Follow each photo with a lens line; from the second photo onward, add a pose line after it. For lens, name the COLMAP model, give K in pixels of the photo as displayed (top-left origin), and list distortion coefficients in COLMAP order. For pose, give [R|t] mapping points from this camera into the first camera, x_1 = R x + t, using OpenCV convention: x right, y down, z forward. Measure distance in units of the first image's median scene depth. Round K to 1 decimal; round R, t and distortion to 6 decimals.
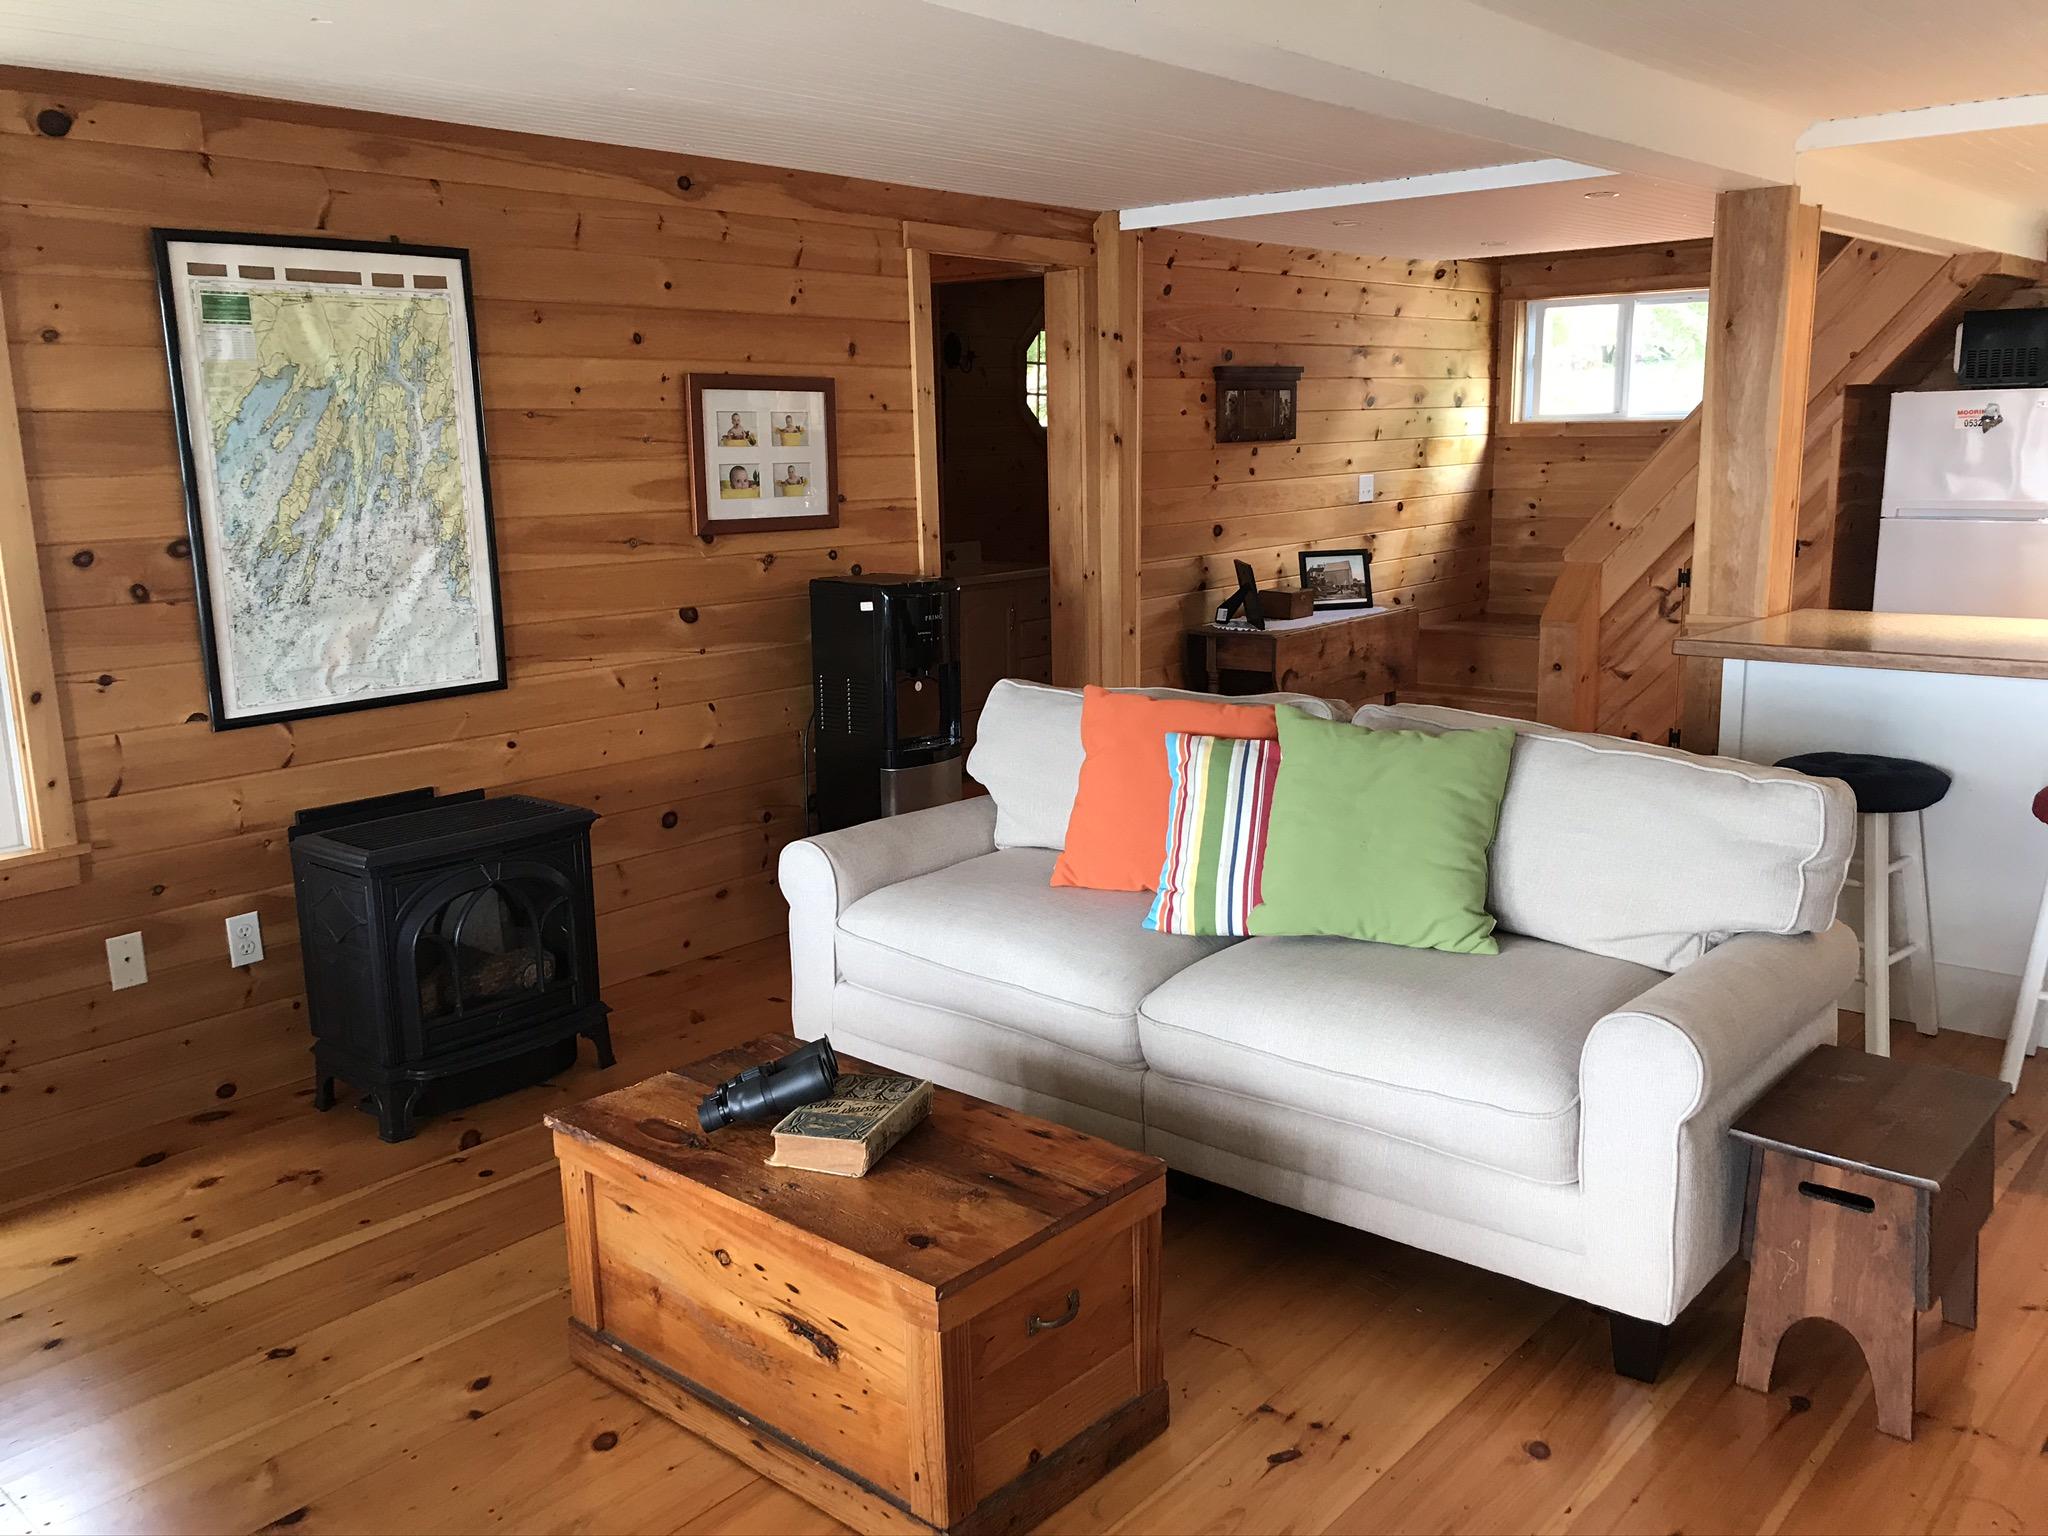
lens RADIAL K [[1646.3, 0, 1019.3], [0, 1646.3, 771.0], [0, 0, 1]] dist [0.023143, -0.038252]
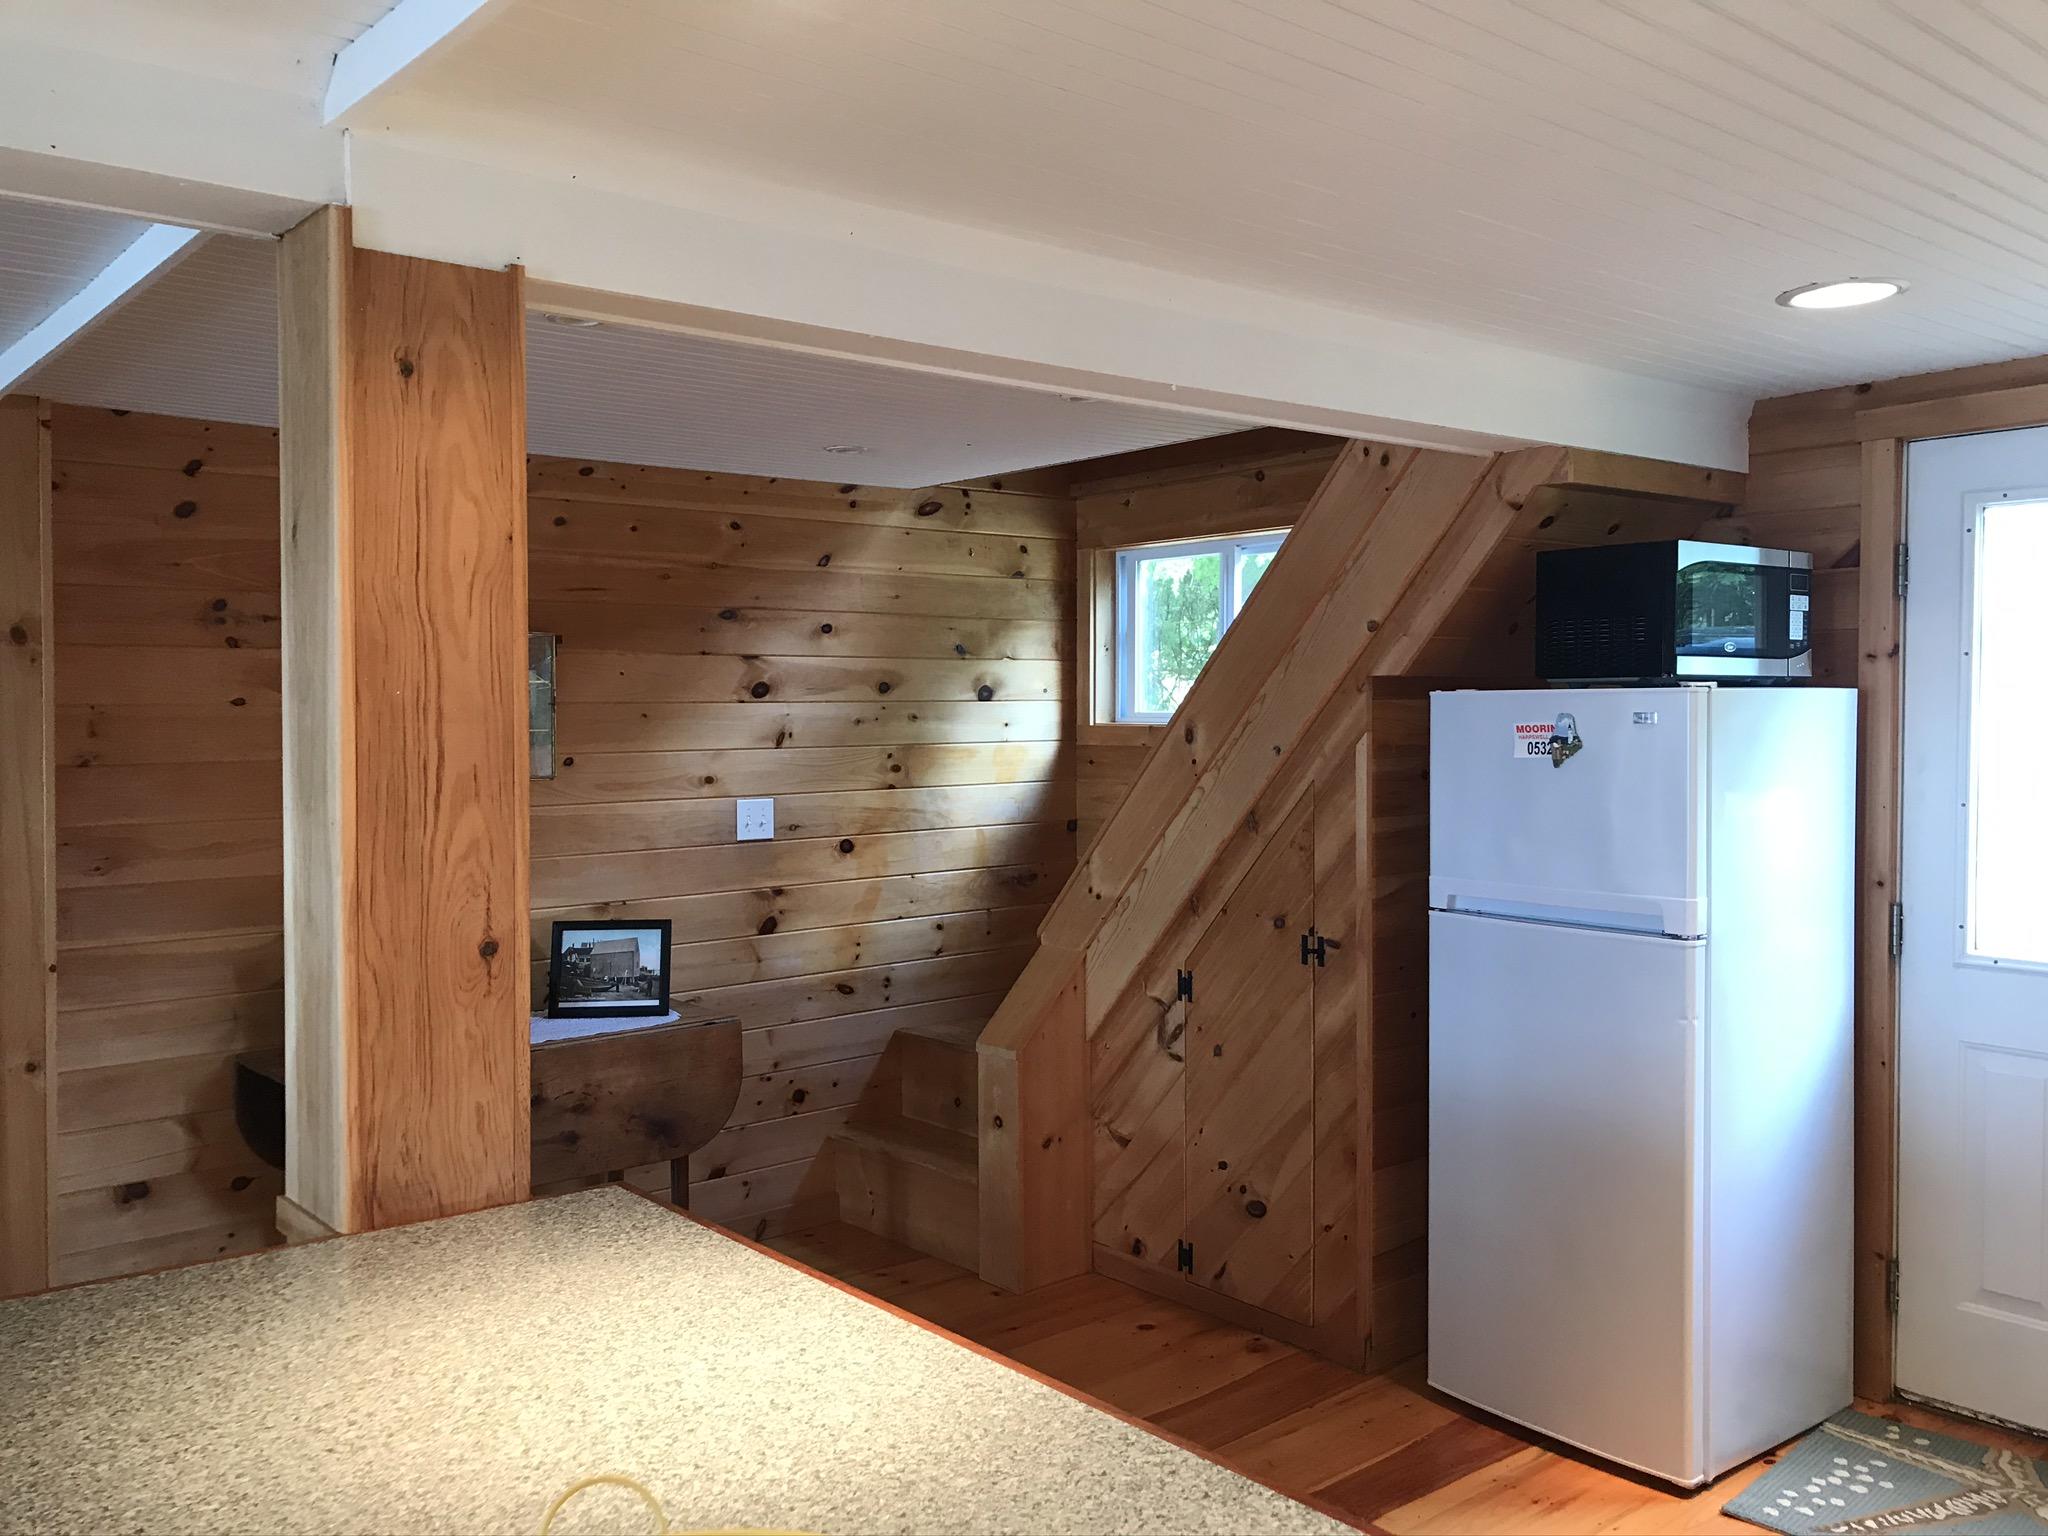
lens RADIAL K [[1646.3, 0, 1012.5], [0, 1646.3, 754.1], [0, 0, 1]] dist [0.023143, -0.038252]
pose [[0.989437, 0.021489, -0.143359, 0.431606], [-0.046180, 0.984152, -0.171209, -0.096193], [0.137408, 0.176021, 0.974749, 0.399432]]
